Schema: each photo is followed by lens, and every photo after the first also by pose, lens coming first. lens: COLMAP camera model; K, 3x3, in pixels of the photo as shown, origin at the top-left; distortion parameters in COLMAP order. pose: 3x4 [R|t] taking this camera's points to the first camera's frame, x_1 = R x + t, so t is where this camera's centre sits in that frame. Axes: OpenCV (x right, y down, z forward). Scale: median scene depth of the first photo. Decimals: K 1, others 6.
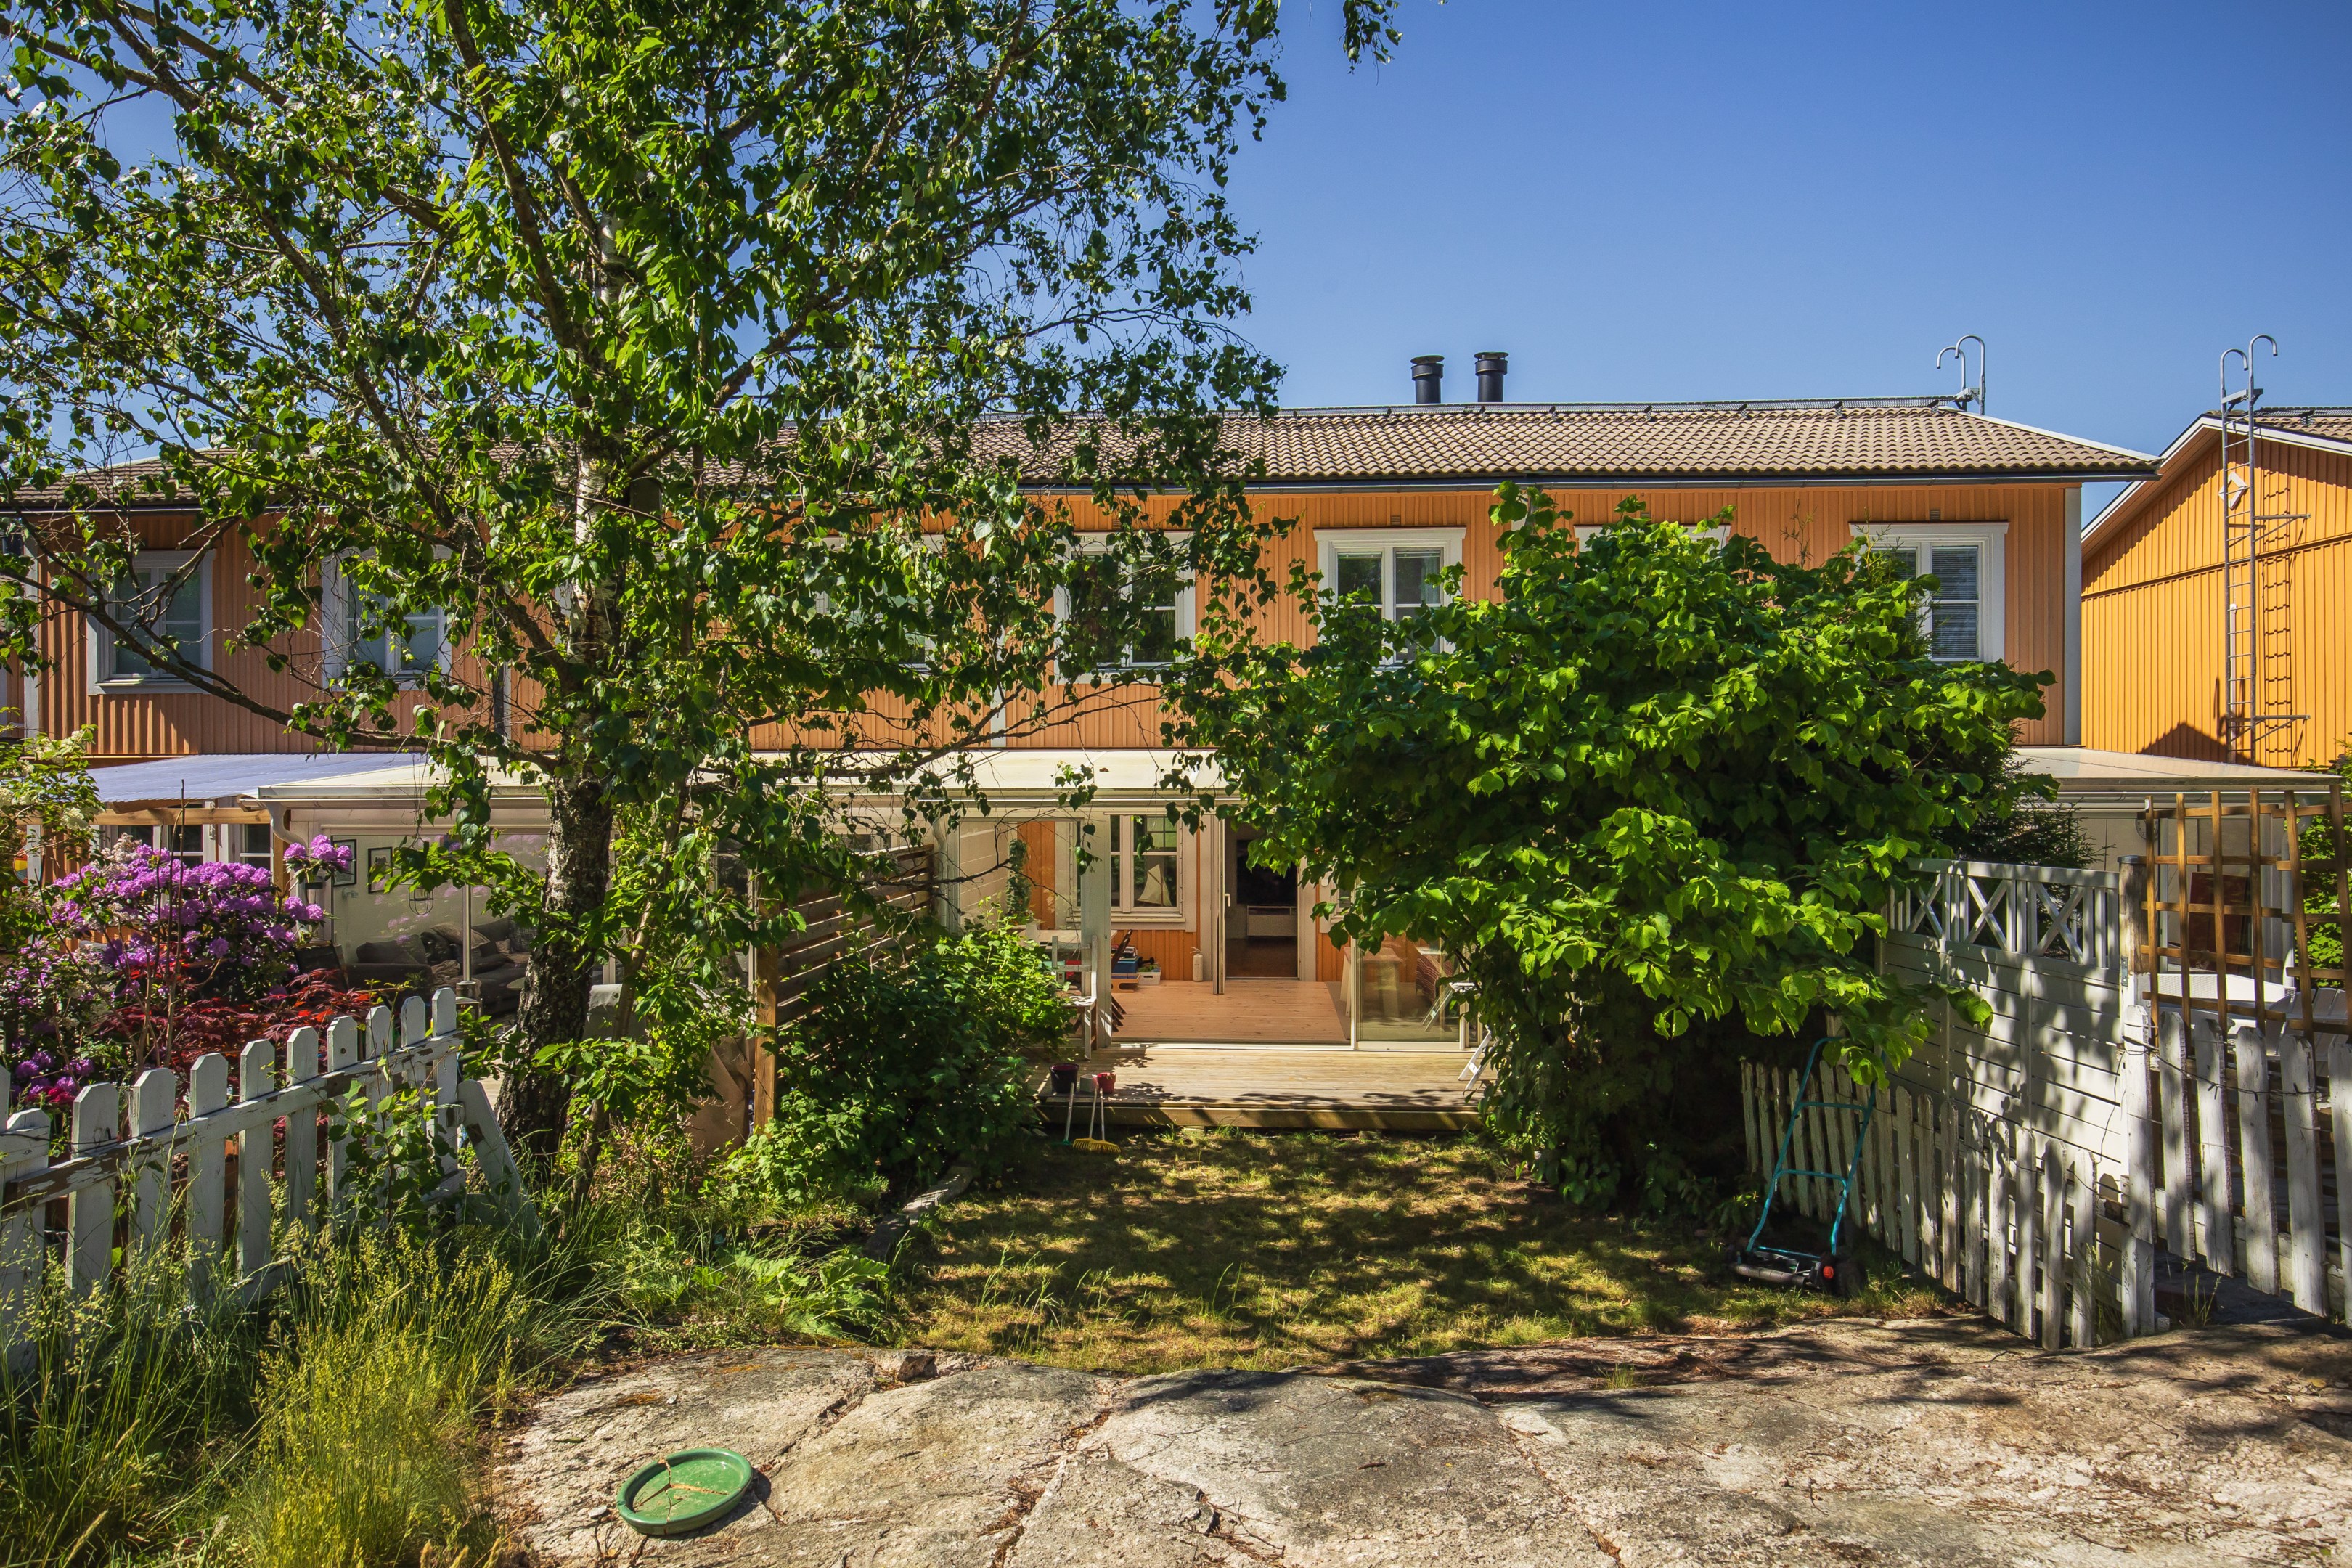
lens RADIAL K [[1313.9, 0, 1171.2], [0, 1313.9, 799.1], [0, 0, 1]] dist [-0.019149, 0.003498]
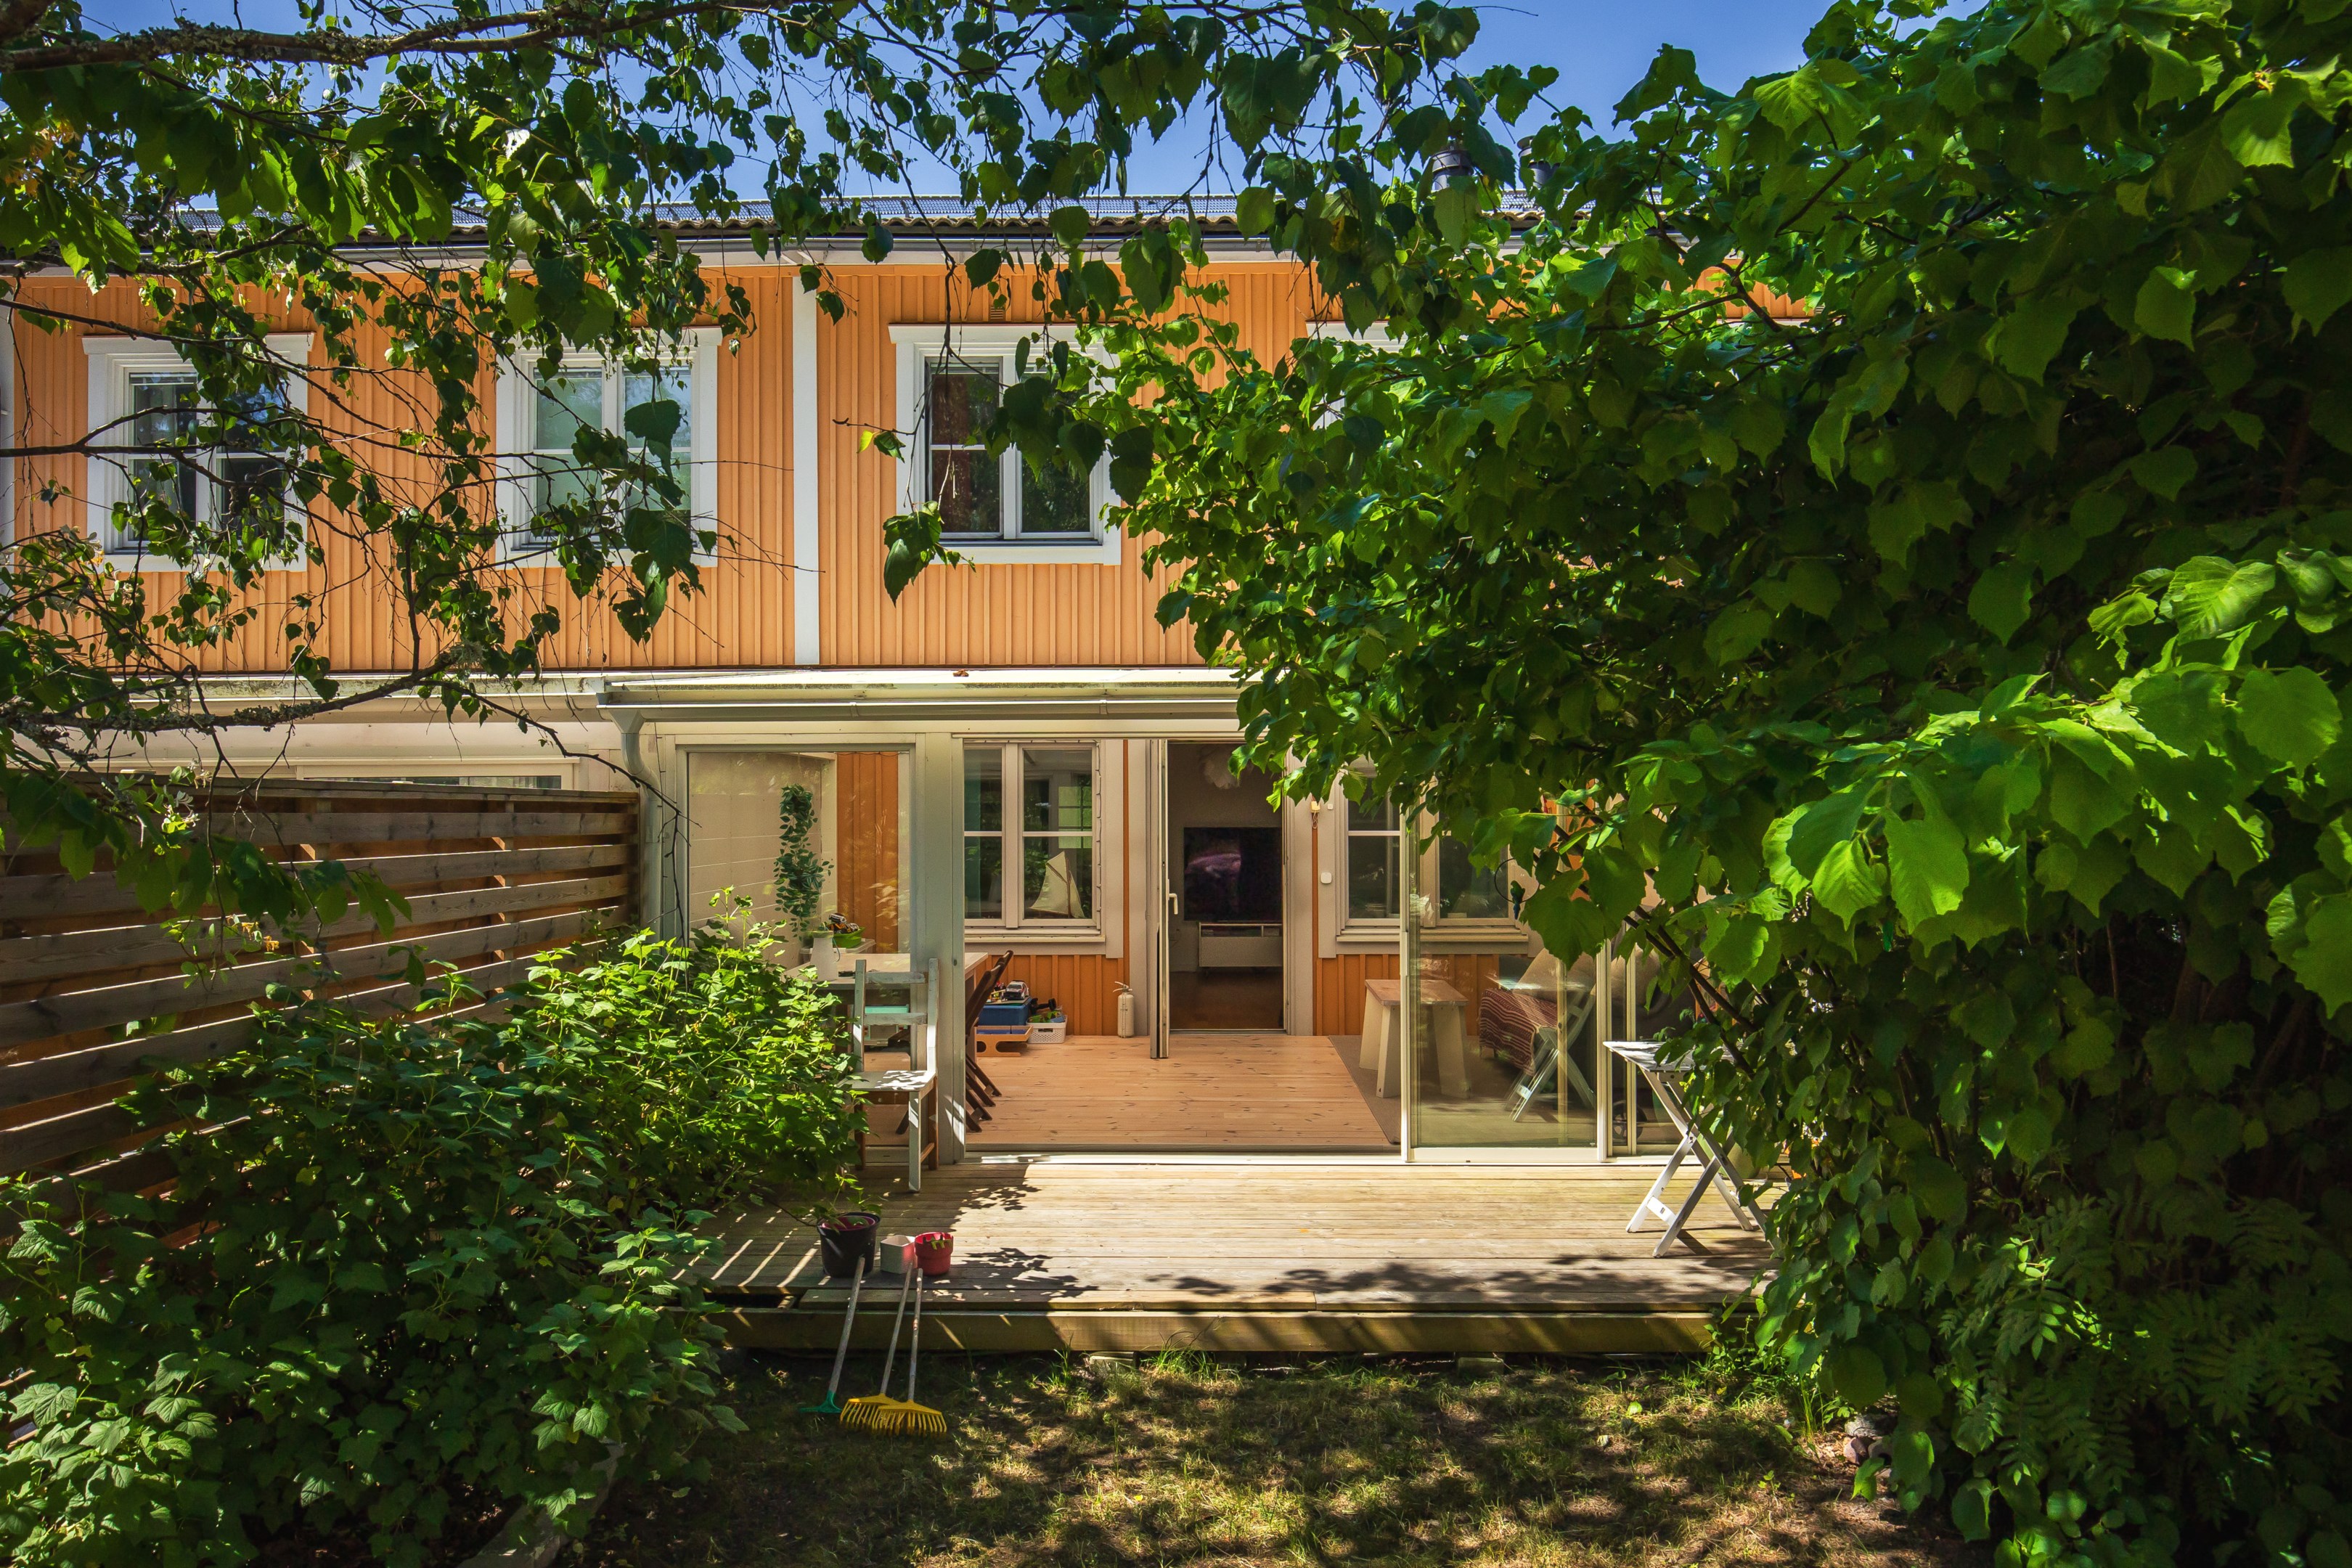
lens RADIAL K [[1462.2, 0, 1158.5], [0, 1462.2, 792.3], [0, 0, 1]] dist [-0.001929, -0.001208]
pose [[0.999267, -0.003620, 0.038112, 0.012112], [0.004465, 0.999746, -0.022096, 0.047448], [-0.038023, 0.022250, 0.999029, 0.378093]]
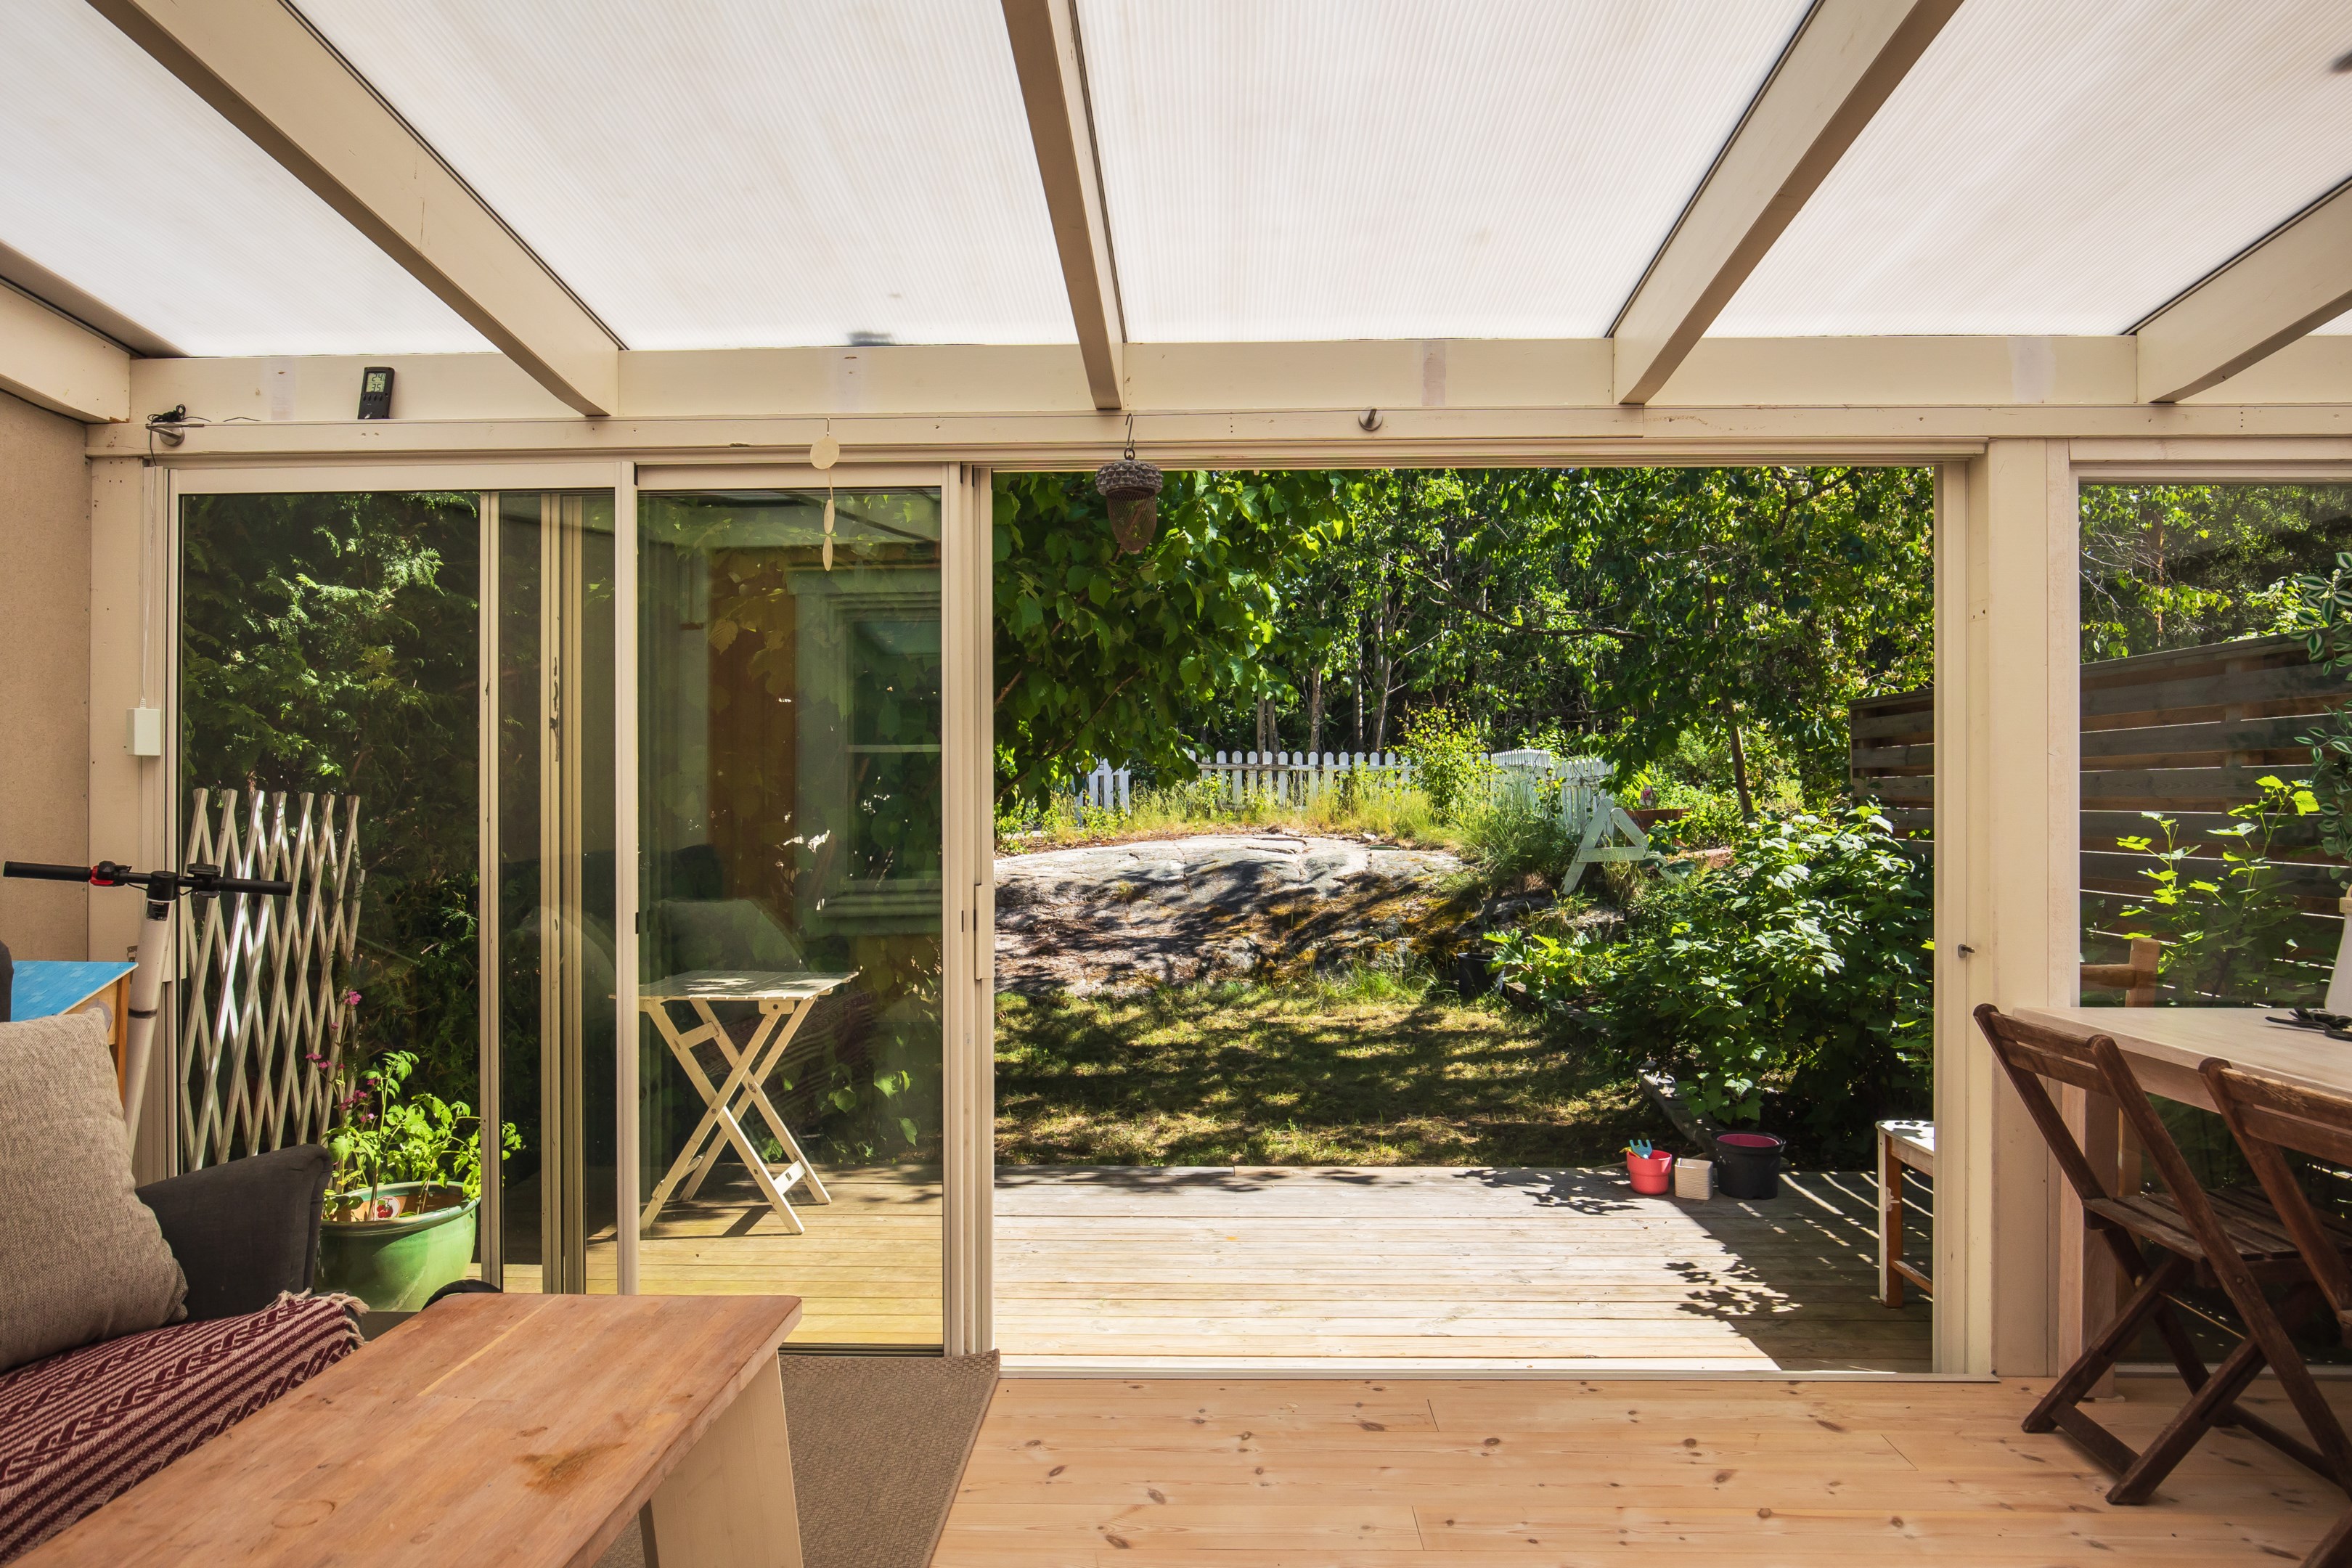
lens RADIAL K [[1434.1, 0, 1176.0], [0, 1434.1, 784.0], [0, 0, 1]] dist [0.000440, 0.000047]
pose [[-0.999407, 0.003121, -0.034283, 0.107780], [0.003155, 0.999995, -0.000928, 0.072270], [0.034280, -0.001036, -0.999412, 1.258549]]
